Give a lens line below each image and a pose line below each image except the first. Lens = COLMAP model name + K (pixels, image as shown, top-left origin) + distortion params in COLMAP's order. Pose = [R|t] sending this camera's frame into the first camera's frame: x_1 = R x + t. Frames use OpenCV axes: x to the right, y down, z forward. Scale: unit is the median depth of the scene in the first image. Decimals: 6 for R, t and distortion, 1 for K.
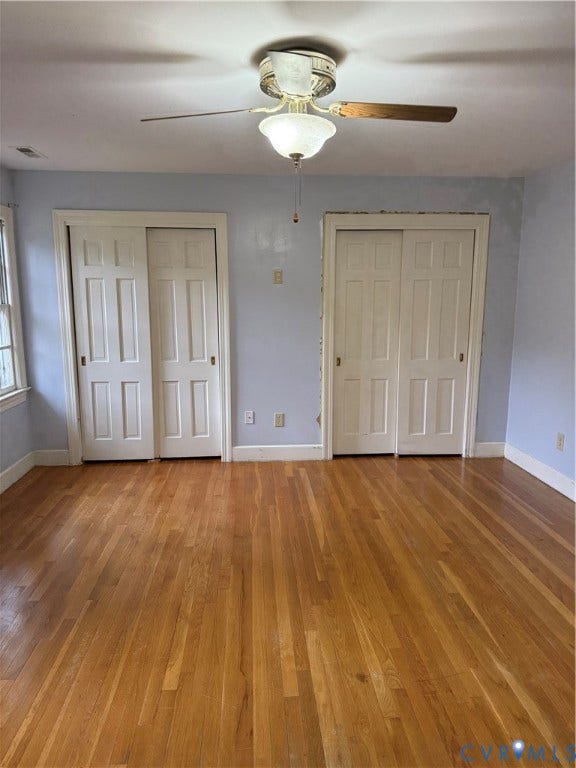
lens RADIAL K [[538.5, 0, 290.6], [0, 538.5, 383.4], [0, 0, 1]] dist [0.038781, -0.059479]
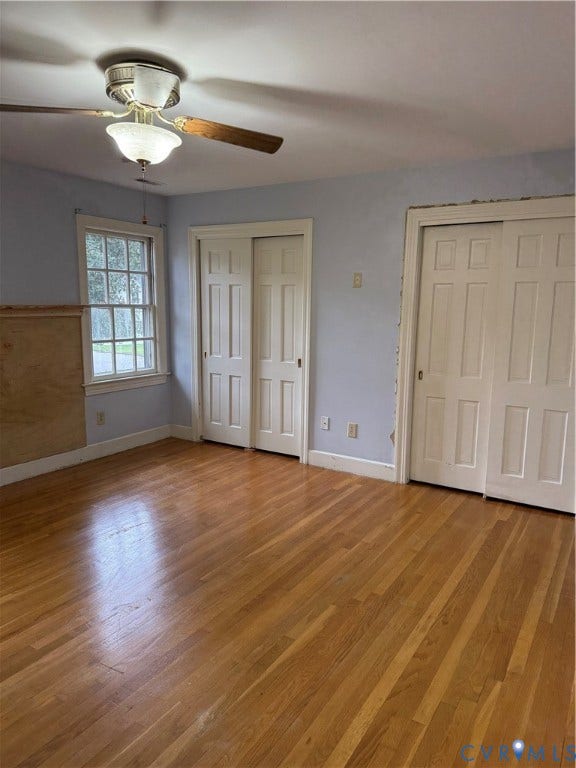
lens RADIAL K [[538.5, 0, 285.7], [0, 538.5, 385.4], [0, 0, 1]] dist [0.038781, -0.059479]
pose [[0.800283, 0.102996, -0.590711, 0.453535], [-0.110136, 0.993626, 0.024038, -0.021855], [0.589421, 0.045822, 0.806525, 0.161014]]
